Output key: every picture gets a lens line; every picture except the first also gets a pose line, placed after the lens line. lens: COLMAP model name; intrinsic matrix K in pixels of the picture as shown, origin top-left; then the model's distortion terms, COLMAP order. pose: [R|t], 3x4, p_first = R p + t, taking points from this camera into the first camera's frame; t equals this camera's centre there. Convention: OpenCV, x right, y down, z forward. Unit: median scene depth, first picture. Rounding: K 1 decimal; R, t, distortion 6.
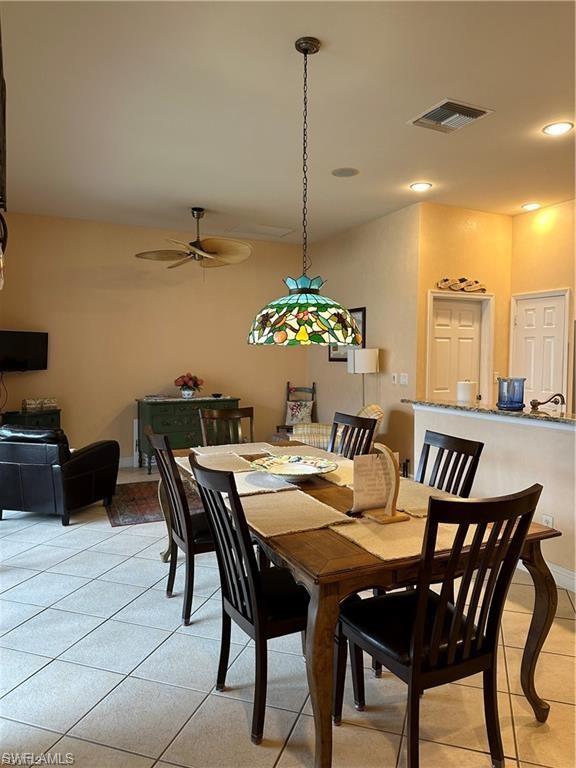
lens RADIAL K [[530.5, 0, 290.8], [0, 530.5, 383.7], [0, 0, 1]] dist [0.067156, -0.103840]
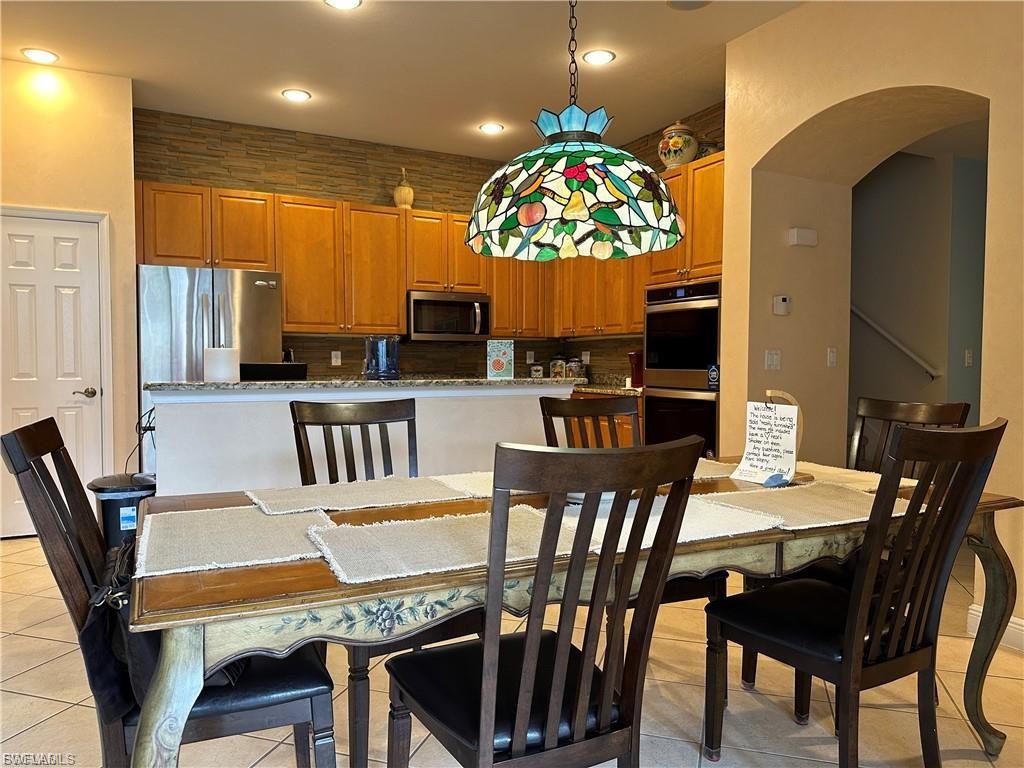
lens RADIAL K [[740.3, 0, 512.0], [0, 740.3, 384.0], [0, 0, 1]] dist [0.062500, -0.095637]
pose [[-0.007739, -0.035176, 0.999351, -0.606821], [0.052425, 0.997992, 0.035534, 0.027873], [-0.998595, 0.052666, -0.005880, 0.856116]]
